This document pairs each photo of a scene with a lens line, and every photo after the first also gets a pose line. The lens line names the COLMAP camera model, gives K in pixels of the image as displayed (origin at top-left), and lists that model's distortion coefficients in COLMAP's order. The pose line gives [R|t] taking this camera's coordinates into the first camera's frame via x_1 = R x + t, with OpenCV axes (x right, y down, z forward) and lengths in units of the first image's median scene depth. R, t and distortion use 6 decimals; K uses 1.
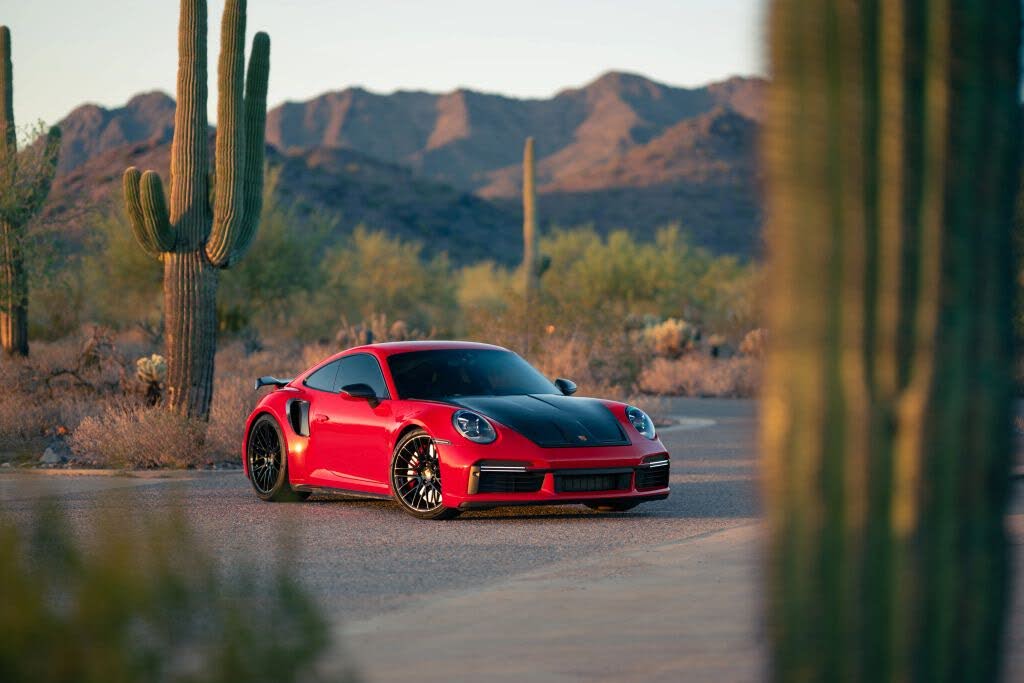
lens RADIAL K [[3017.1, 0, 511.8], [0, 3017.1, 319.3], [0, 0, 1]] dist [0.162729, -0.358057]
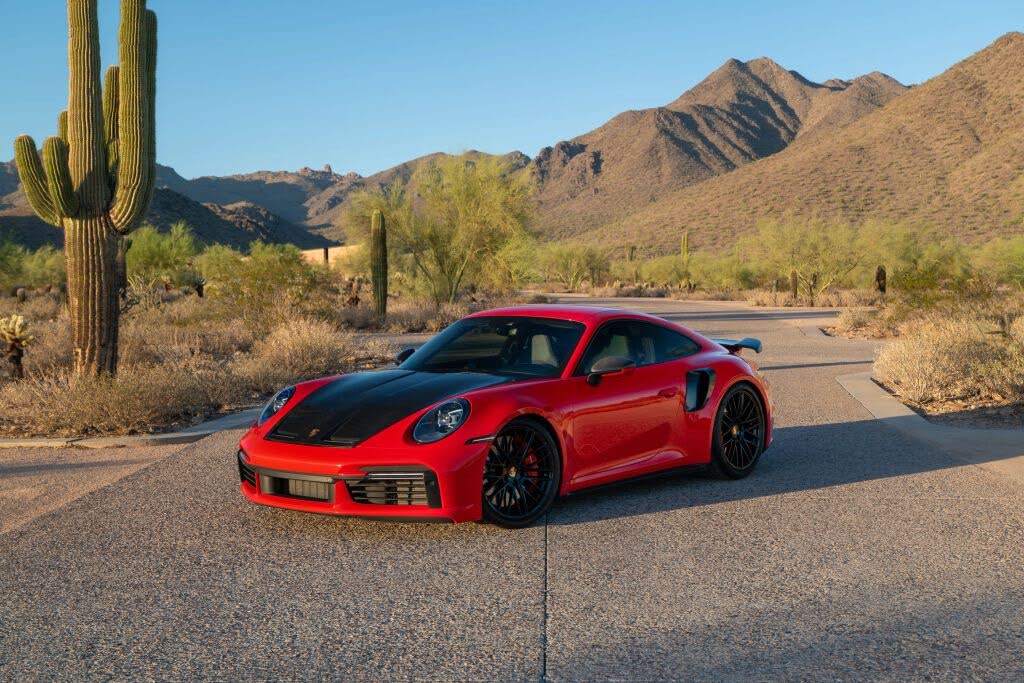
lens RADIAL K [[1435.1, 0, 515.7], [0, 1435.1, 344.0], [0, 0, 1]] dist [0.079144, 0.191991]
pose [[0.938437, -0.023816, 0.344629, -0.142912], [0.007899, 0.998839, 0.047518, -0.001490], [-0.345361, -0.041870, 0.937536, 0.485293]]
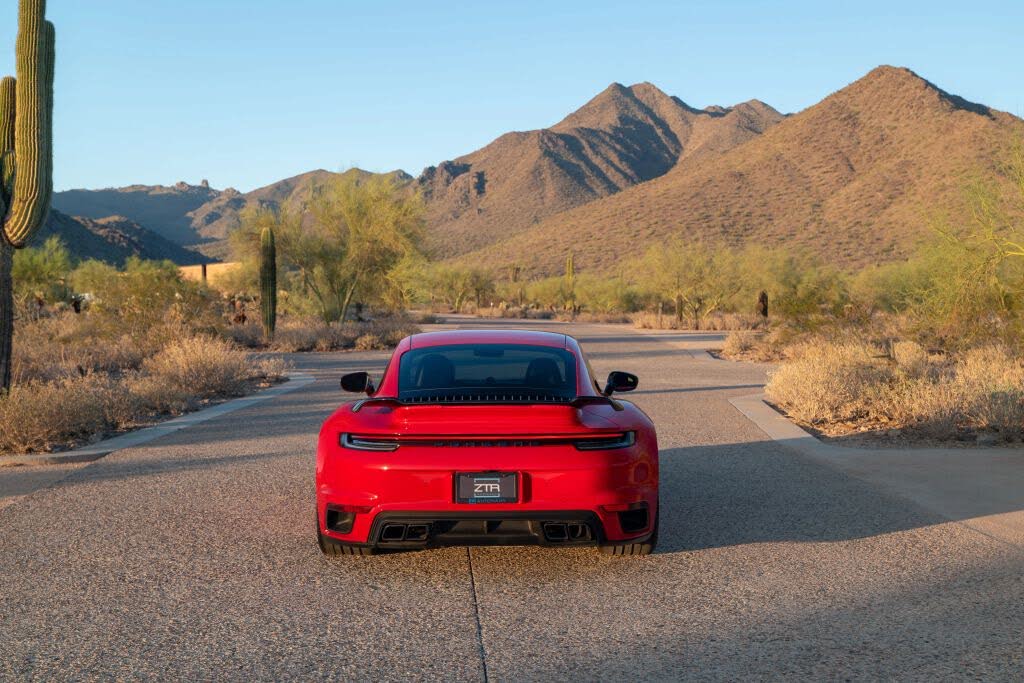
lens RADIAL K [[1447.3, 0, 515.9], [0, 1447.3, 344.7], [0, 0, 1]] dist [0.076703, 0.217082]
pose [[0.907061, -0.010445, 0.420869, -0.153489], [-0.004097, 0.999426, 0.033633, -0.001514], [-0.420979, -0.032232, 0.906498, 0.480912]]
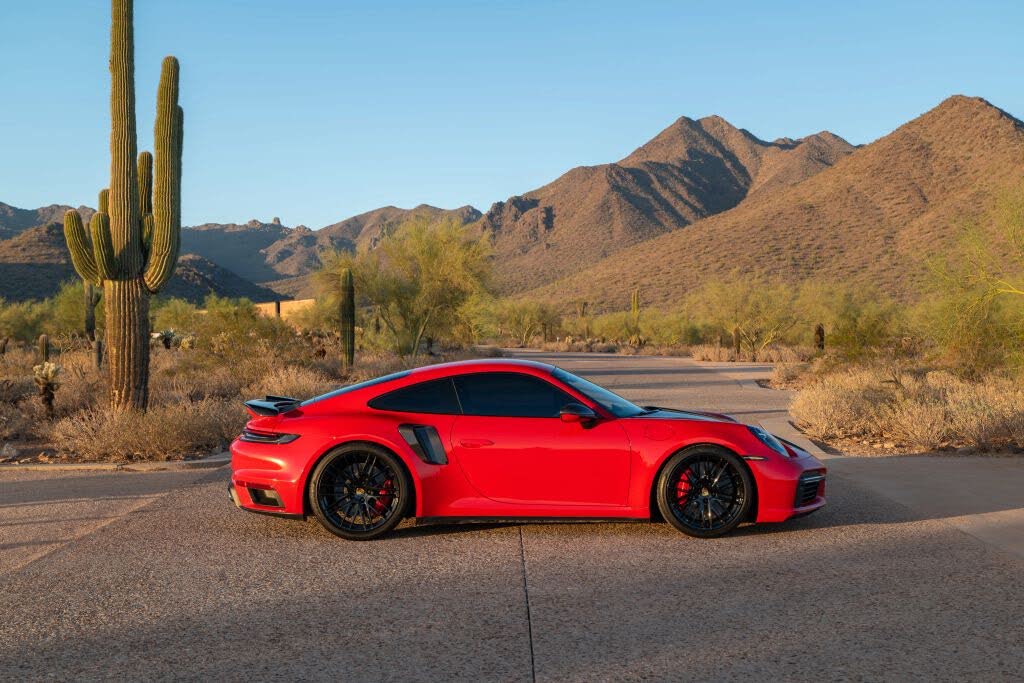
lens RADIAL K [[1457.6, 0, 517.7], [0, 1457.6, 344.4], [0, 0, 1]] dist [0.092920, 0.123056]
pose [[0.925594, -0.005275, 0.378481, -0.186948], [0.001825, 0.999953, 0.009476, -0.001397], [-0.378513, -0.008080, 0.925561, 0.389651]]
